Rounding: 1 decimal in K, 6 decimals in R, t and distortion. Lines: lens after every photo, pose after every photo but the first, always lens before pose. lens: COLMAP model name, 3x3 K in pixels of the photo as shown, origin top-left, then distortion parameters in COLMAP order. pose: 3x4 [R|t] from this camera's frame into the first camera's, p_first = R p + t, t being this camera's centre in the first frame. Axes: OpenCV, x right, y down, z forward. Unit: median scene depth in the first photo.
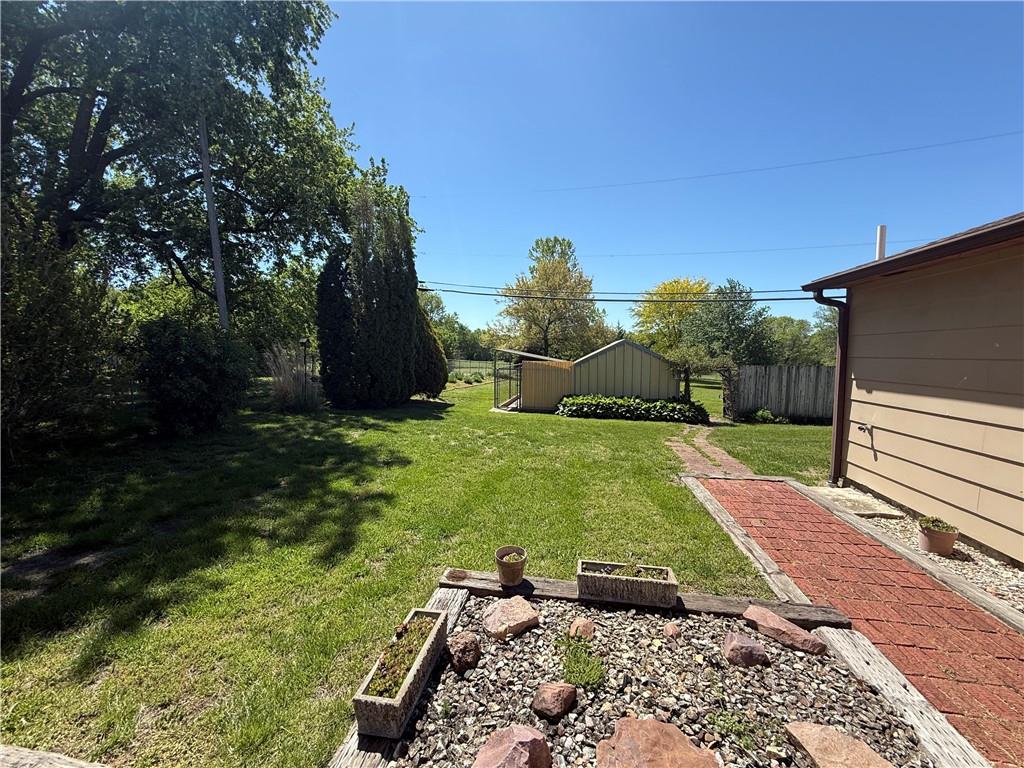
lens RADIAL K [[408.6, 0, 512.7], [0, 408.6, 376.9], [0, 0, 1]] dist [-0.002917, 0.001416]
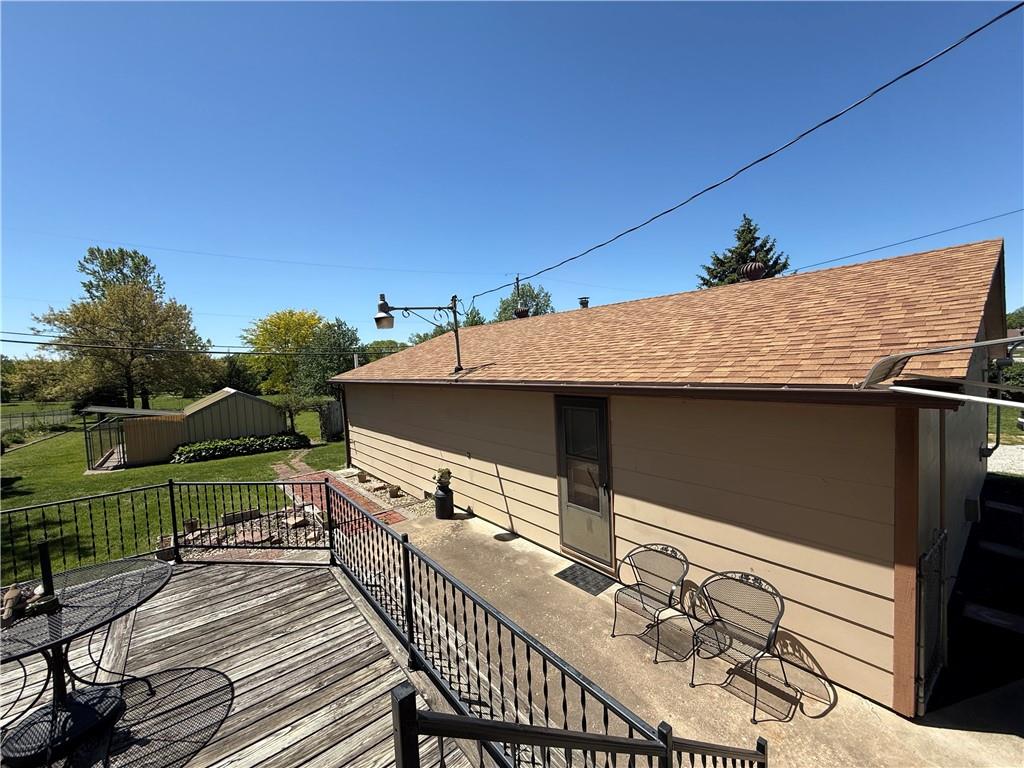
lens RADIAL K [[408.6, 0, 514.2], [0, 408.6, 384.6], [0, 0, 1]] dist [-0.002917, 0.001416]
pose [[0.651217, -0.072816, 0.755390, -0.117769], [0.089946, 0.995776, 0.018446, -0.062777], [-0.753542, 0.055933, 0.655016, -0.481975]]
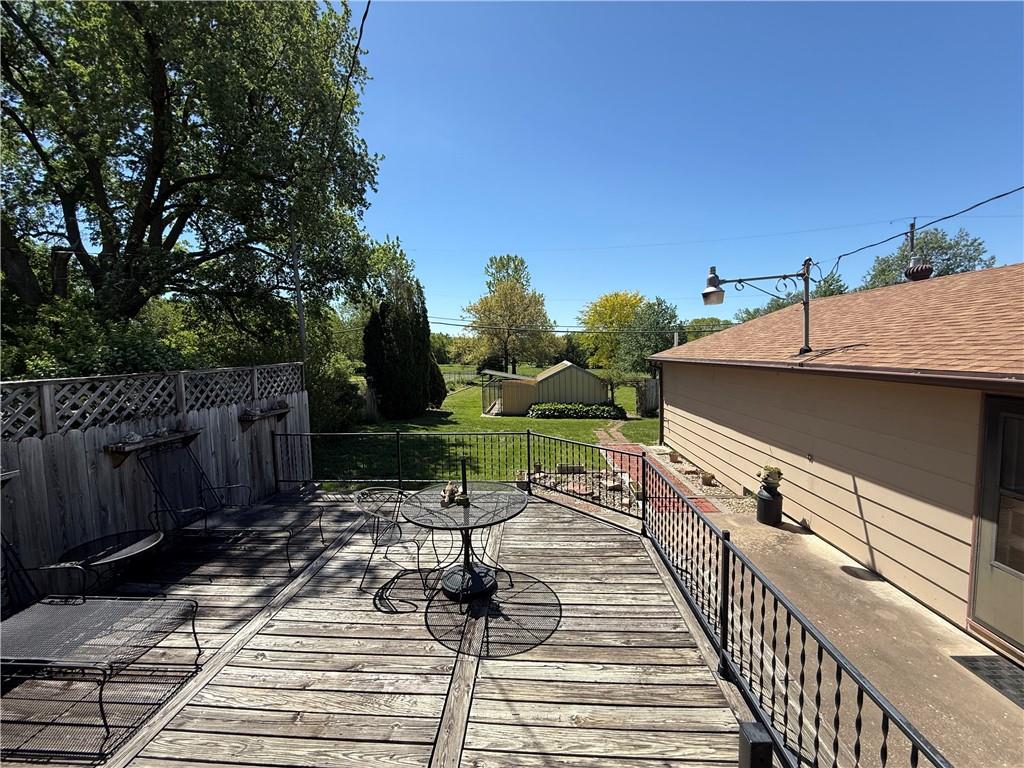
lens RADIAL K [[408.6, 0, 512.5], [0, 408.6, 383.7], [0, 0, 1]] dist [-0.002917, 0.001416]
pose [[0.992565, -0.032474, 0.117306, -0.120571], [0.030190, 0.999319, 0.021197, -0.062896], [-0.117915, -0.017498, 0.992870, -0.472393]]
